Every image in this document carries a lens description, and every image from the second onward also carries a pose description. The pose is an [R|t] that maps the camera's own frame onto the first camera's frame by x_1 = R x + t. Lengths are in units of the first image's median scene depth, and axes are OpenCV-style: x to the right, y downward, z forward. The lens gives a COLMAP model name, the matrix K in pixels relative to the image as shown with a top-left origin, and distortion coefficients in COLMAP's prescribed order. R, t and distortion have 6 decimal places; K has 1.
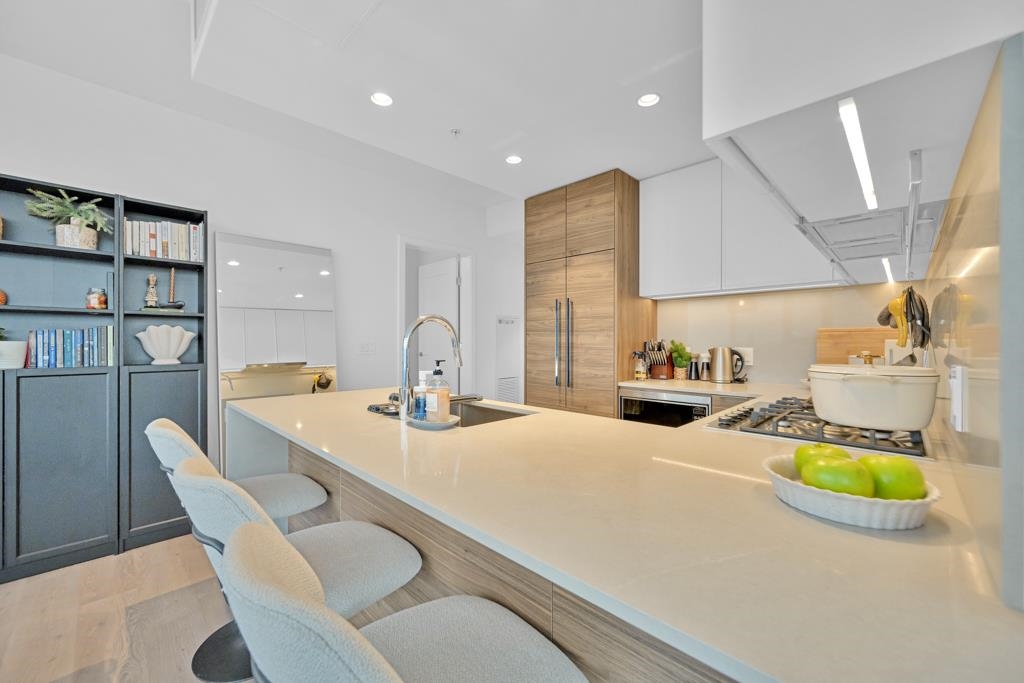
lens RADIAL K [[403.1, 0, 507.4], [0, 403.1, 343.7], [0, 0, 1]] dist [0.000603, -0.000164]
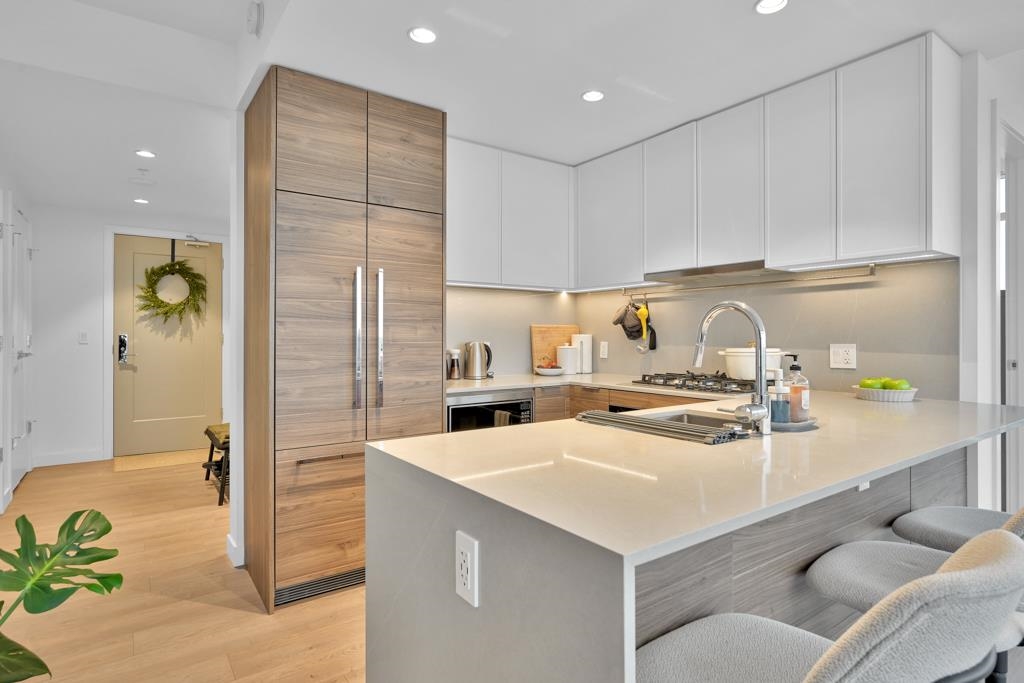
lens RADIAL K [[524.0, 0, 523.1], [0, 524.0, 337.3], [0, 0, 1]] dist [-0.002405, -0.000144]
pose [[0.187450, -0.000642, 0.982274, -0.424854], [0.008982, 0.999959, -0.001060, -0.000077], [-0.982233, 0.009022, 0.187448, 0.416365]]
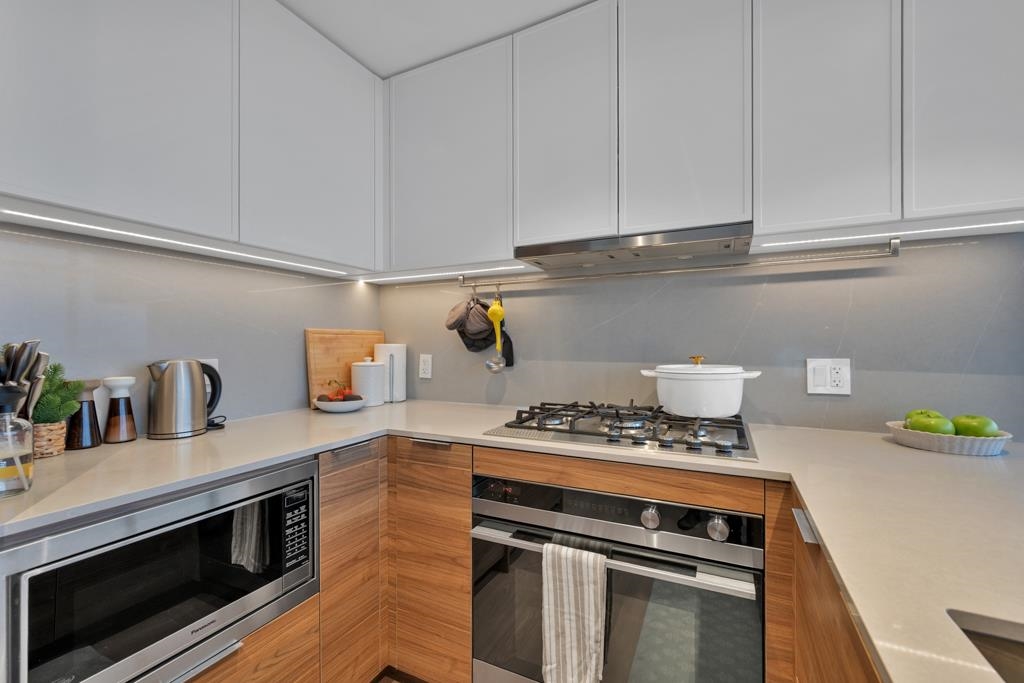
lens RADIAL K [[418.5, 0, 532.6], [0, 418.5, 341.6], [0, 0, 1]] dist [-0.003458, -0.000610]
pose [[-0.328801, 0.007885, 0.944366, -0.037915], [0.010780, 0.999931, -0.004596, -0.003797], [-0.944338, 0.008669, -0.328864, 0.489854]]
